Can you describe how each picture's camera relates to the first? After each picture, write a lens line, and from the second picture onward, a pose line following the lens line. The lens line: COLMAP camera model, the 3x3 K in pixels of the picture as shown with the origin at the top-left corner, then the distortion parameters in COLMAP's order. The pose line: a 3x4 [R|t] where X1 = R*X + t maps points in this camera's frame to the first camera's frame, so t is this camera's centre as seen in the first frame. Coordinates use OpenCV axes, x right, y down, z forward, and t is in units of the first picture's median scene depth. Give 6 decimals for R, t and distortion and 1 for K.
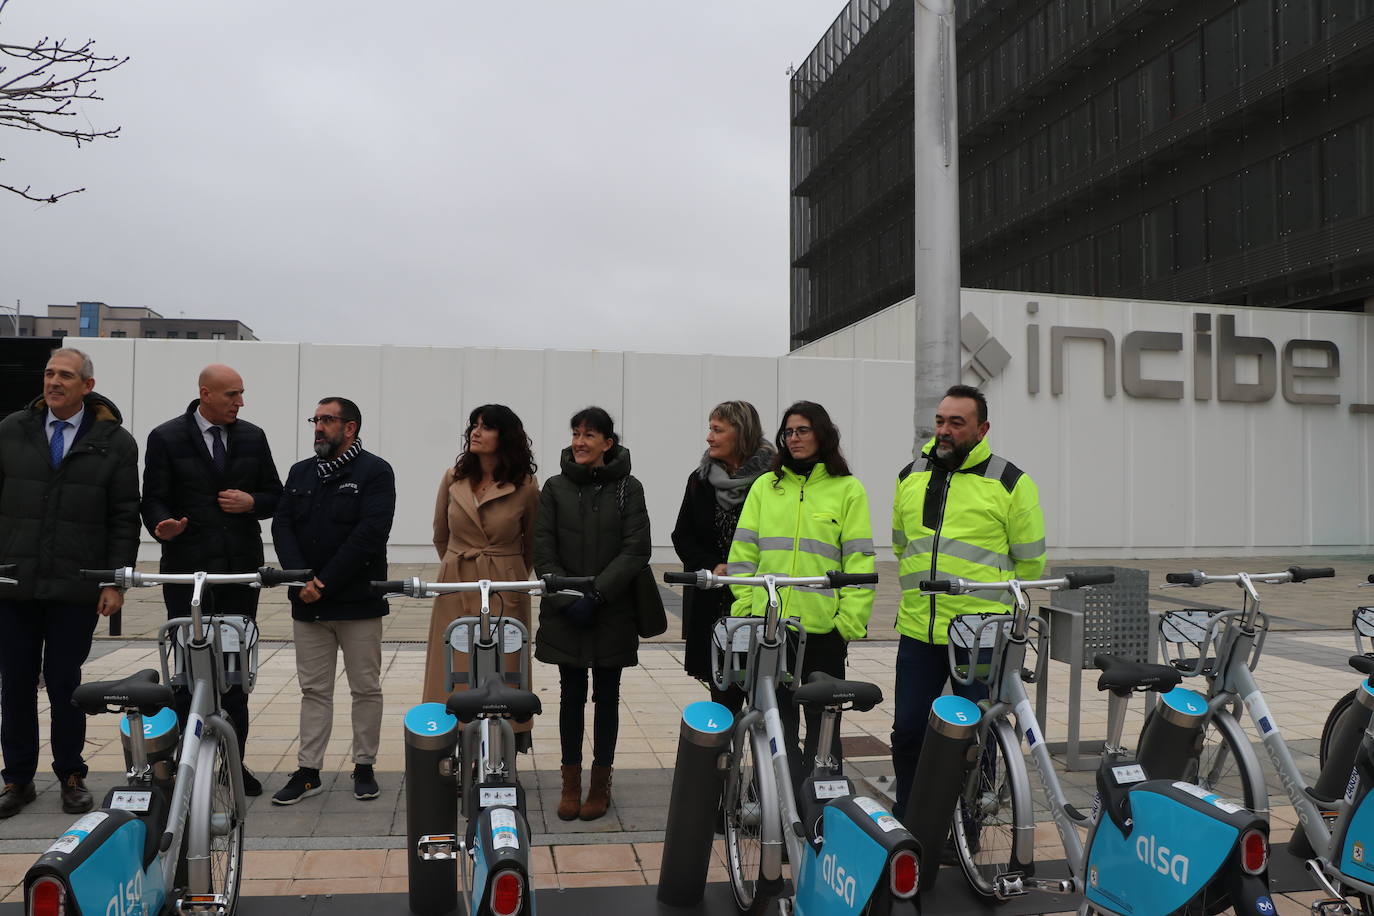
lens RADIAL K [[1113.5, 0, 670.9], [0, 1113.5, 483.4], [0, 0, 1]] dist [-0.186404, 0.151139]
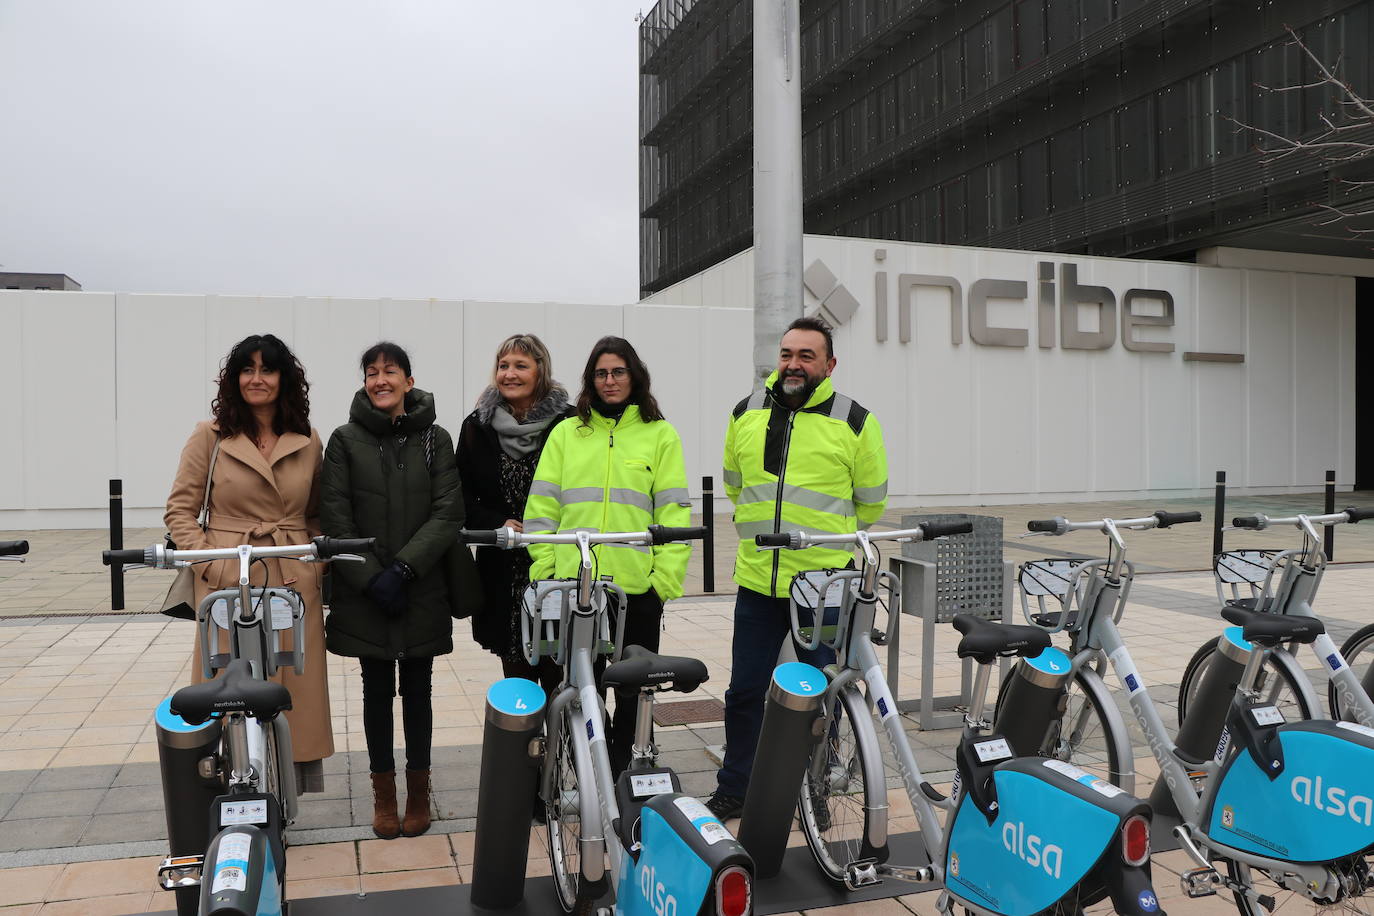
lens RADIAL K [[1113.5, 0, 670.9], [0, 1113.5, 483.4], [0, 0, 1]] dist [-0.186404, 0.151139]
pose [[0.991268, -0.018904, 0.130503, 0.041050], [0.013418, 0.998994, 0.042792, 0.008168], [-0.131181, -0.040668, 0.990524, 0.123779]]
